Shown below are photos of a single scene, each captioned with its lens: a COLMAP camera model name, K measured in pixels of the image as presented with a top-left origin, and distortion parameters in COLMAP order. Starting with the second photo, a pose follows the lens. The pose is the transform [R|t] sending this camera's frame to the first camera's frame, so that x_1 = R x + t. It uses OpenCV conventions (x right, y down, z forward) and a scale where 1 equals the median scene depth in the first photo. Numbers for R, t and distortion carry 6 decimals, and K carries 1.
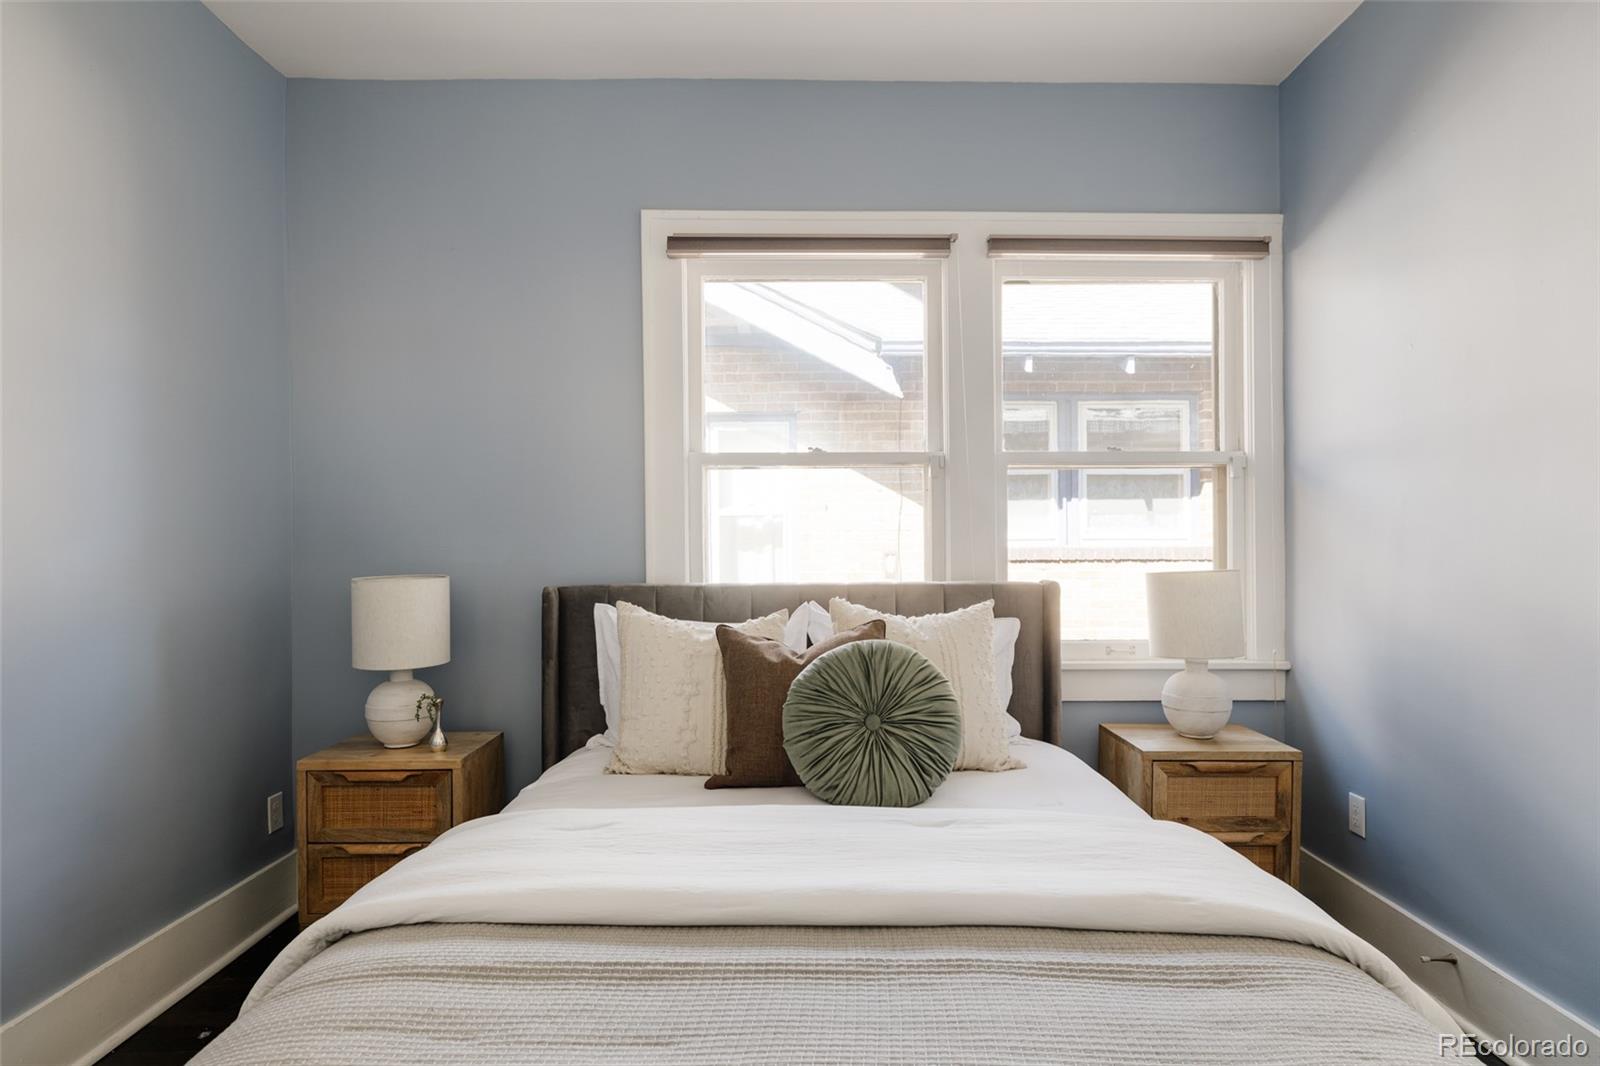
lens RADIAL K [[862.3, 0, 804.1], [0, 862.3, 542.0], [0, 0, 1]] dist [-0.006061, -0.000189]
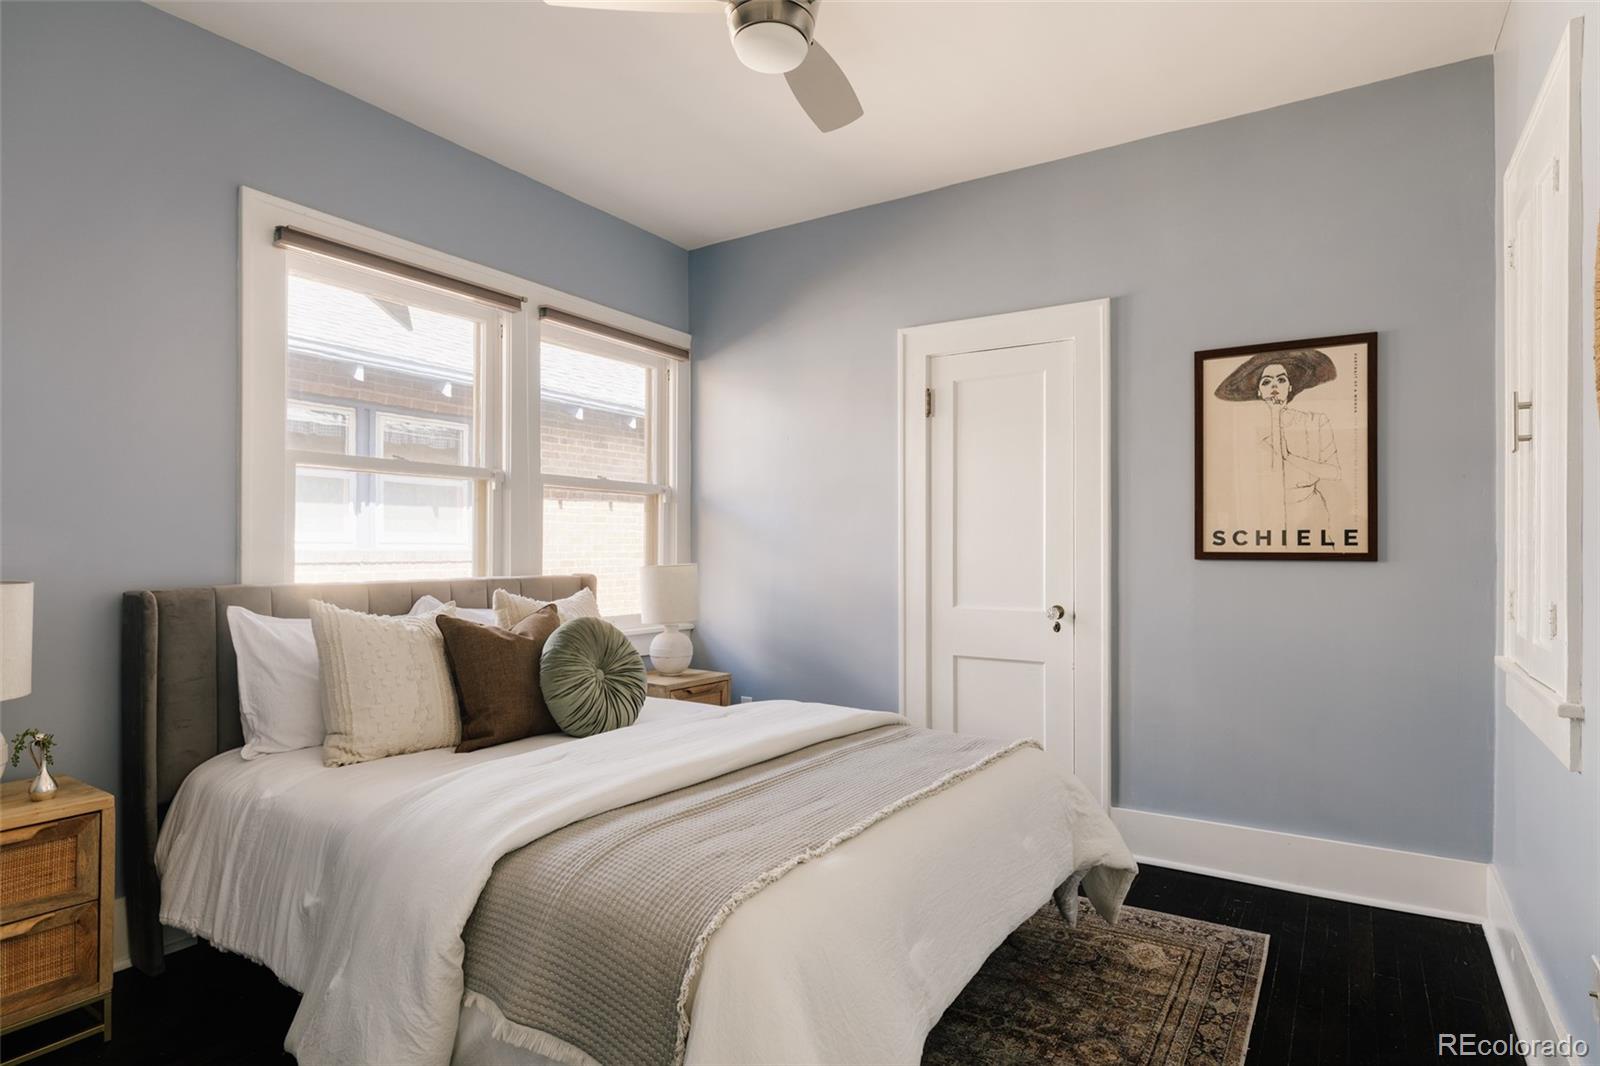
lens RADIAL K [[862.3, 0, 796.1], [0, 862.3, 536.1], [0, 0, 1]] dist [-0.006061, -0.000189]
pose [[0.556827, 0.018894, 0.830414, -0.621120], [-0.008886, 0.999820, -0.016790, 0.005362], [-0.830581, 0.001970, 0.556894, -0.019499]]
